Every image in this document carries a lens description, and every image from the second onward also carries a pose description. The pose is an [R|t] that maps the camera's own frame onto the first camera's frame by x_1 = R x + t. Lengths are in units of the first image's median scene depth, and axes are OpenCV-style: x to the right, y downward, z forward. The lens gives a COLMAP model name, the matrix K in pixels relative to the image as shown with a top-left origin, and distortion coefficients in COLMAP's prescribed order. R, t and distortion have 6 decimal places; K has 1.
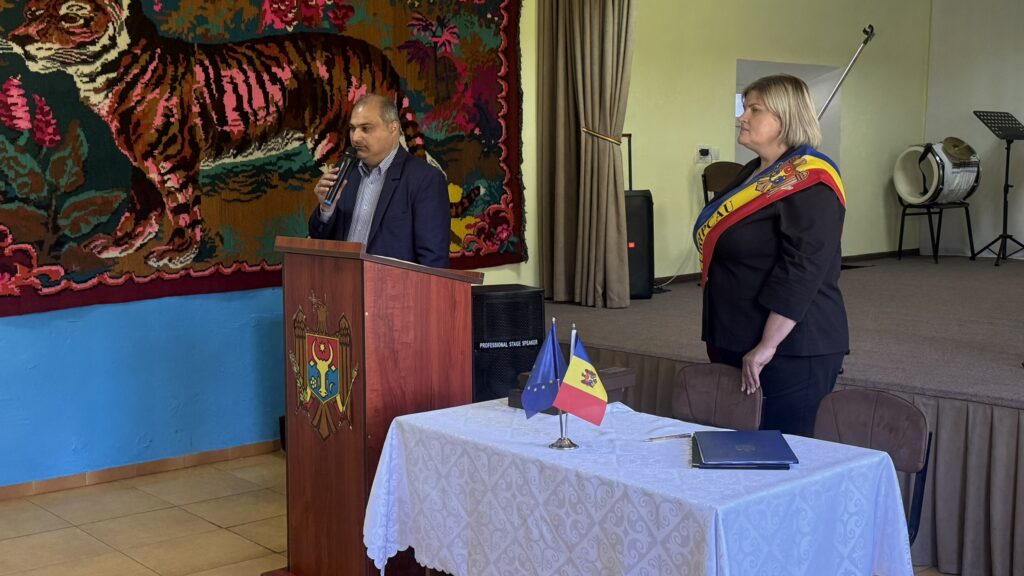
lens RADIAL K [[1211.4, 0, 514.5], [0, 1211.4, 281.2], [0, 0, 1]] dist [0.143789, 0.000000]
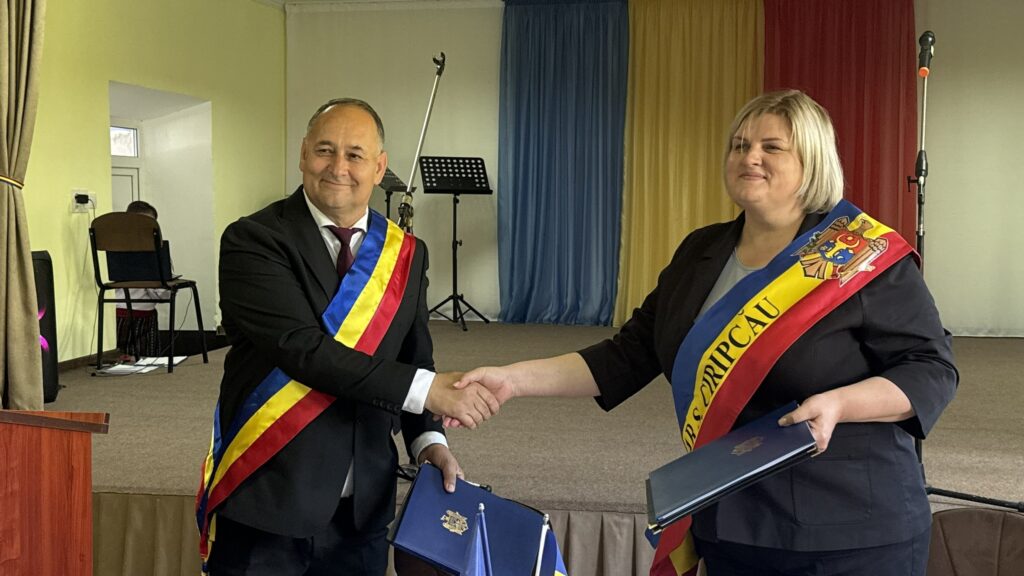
lens RADIAL K [[1302.6, 0, 512.8], [0, 1302.6, 287.8], [0, 0, 1]] dist [0.107973, 0.000000]
pose [[0.801207, -0.030317, 0.597619, -0.161310], [0.050289, 0.998594, -0.016763, -0.030541], [-0.596271, 0.043484, 0.801605, 0.241341]]
